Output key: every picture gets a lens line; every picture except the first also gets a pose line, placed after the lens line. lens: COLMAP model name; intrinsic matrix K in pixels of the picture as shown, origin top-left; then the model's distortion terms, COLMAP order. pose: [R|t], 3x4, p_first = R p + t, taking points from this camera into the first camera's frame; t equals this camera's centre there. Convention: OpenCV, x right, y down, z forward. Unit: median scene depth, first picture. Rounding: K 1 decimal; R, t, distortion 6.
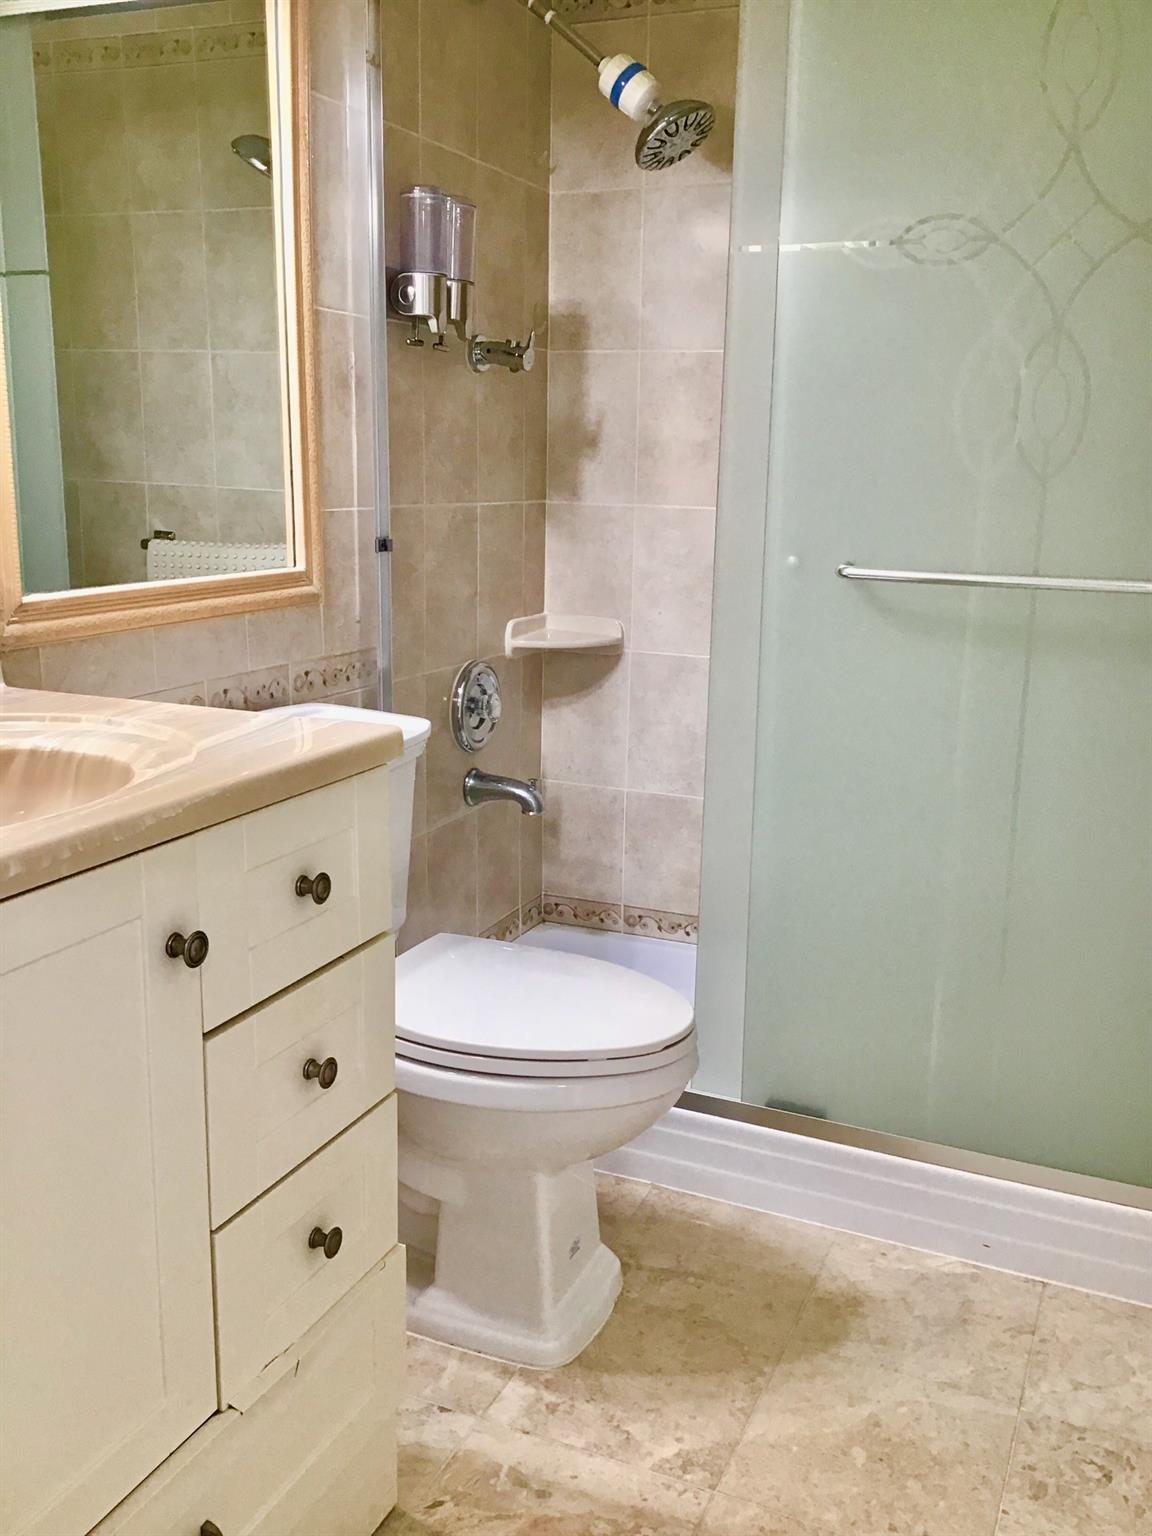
lens RADIAL K [[1374.4, 0, 590.6], [0, 1374.4, 764.7], [0, 0, 1]] dist [0.083452, -0.134100]
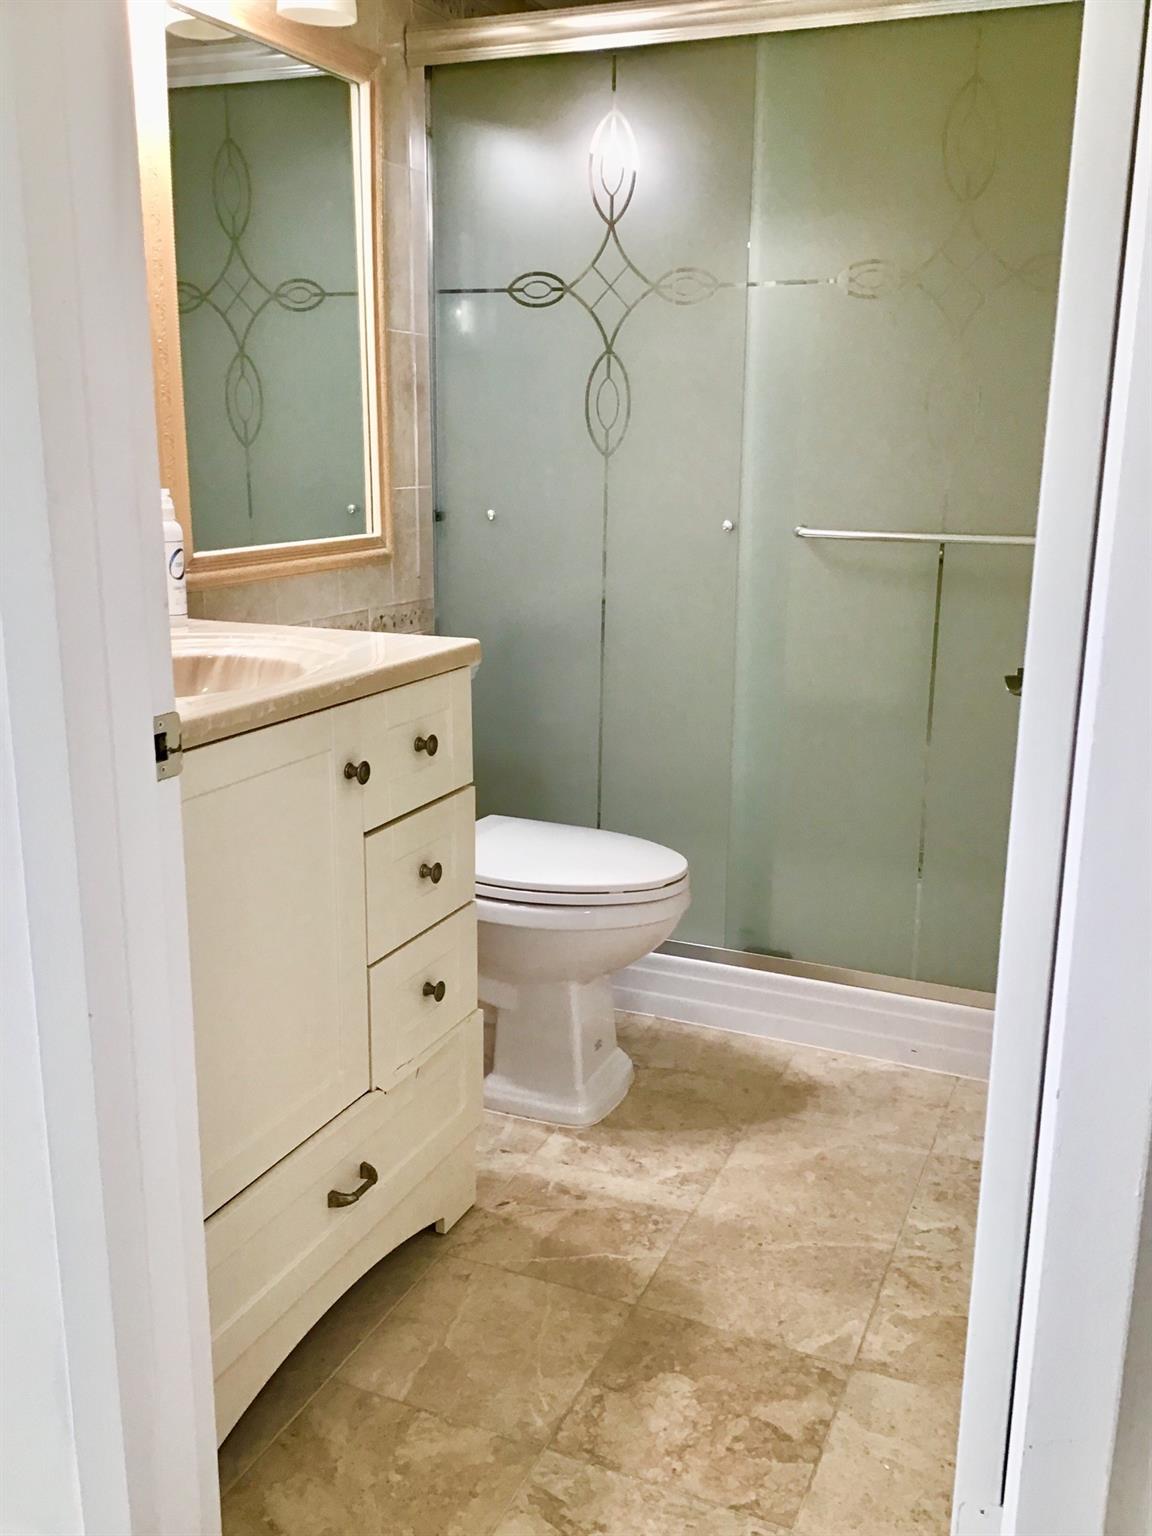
lens RADIAL K [[1374.4, 0, 576.0], [0, 1374.4, 755.4], [0, 0, 1]] dist [0.083452, -0.134100]
pose [[0.999936, -0.007935, -0.008022, -0.020465], [0.008013, 0.999921, 0.009720, 0.059829], [0.007944, -0.009784, 0.999921, -0.321662]]
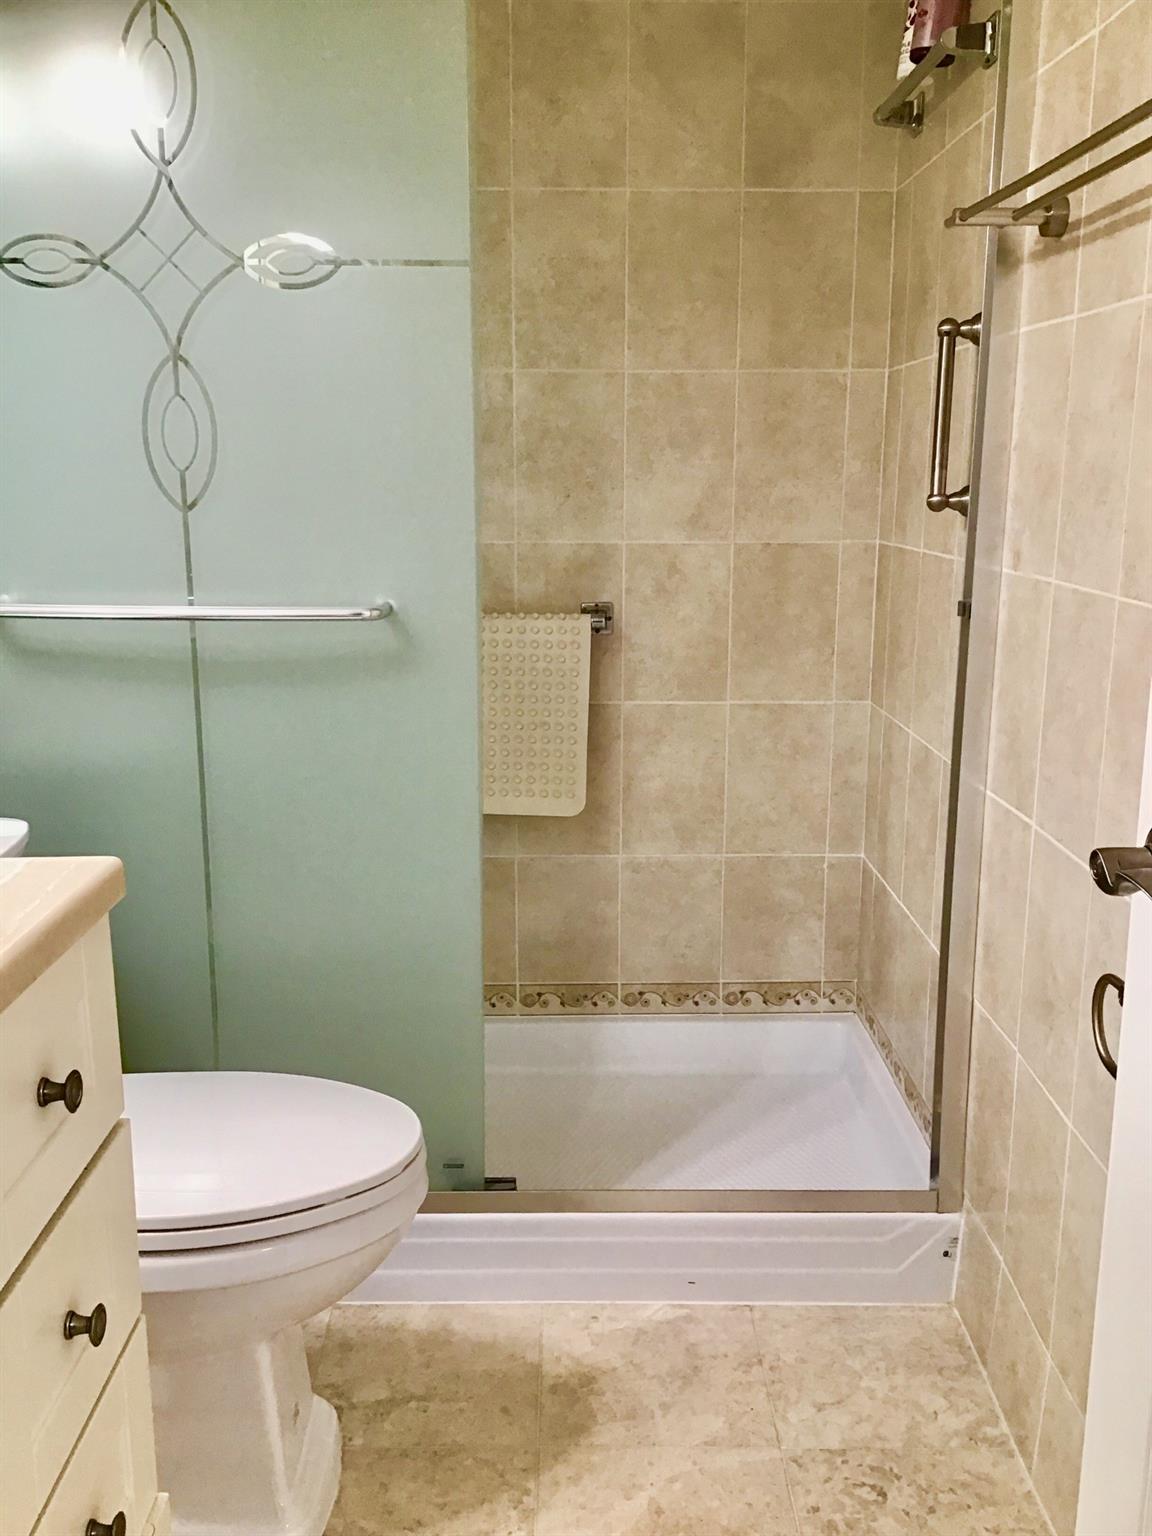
lens RADIAL K [[1374.4, 0, 572.2], [0, 1374.4, 778.8], [0, 0, 1]] dist [0.083452, -0.134100]
pose [[0.915061, -0.107283, 0.388786, -0.150547], [0.106259, 0.994044, 0.024203, -0.046803], [-0.389067, 0.019165, 0.921010, 0.128845]]
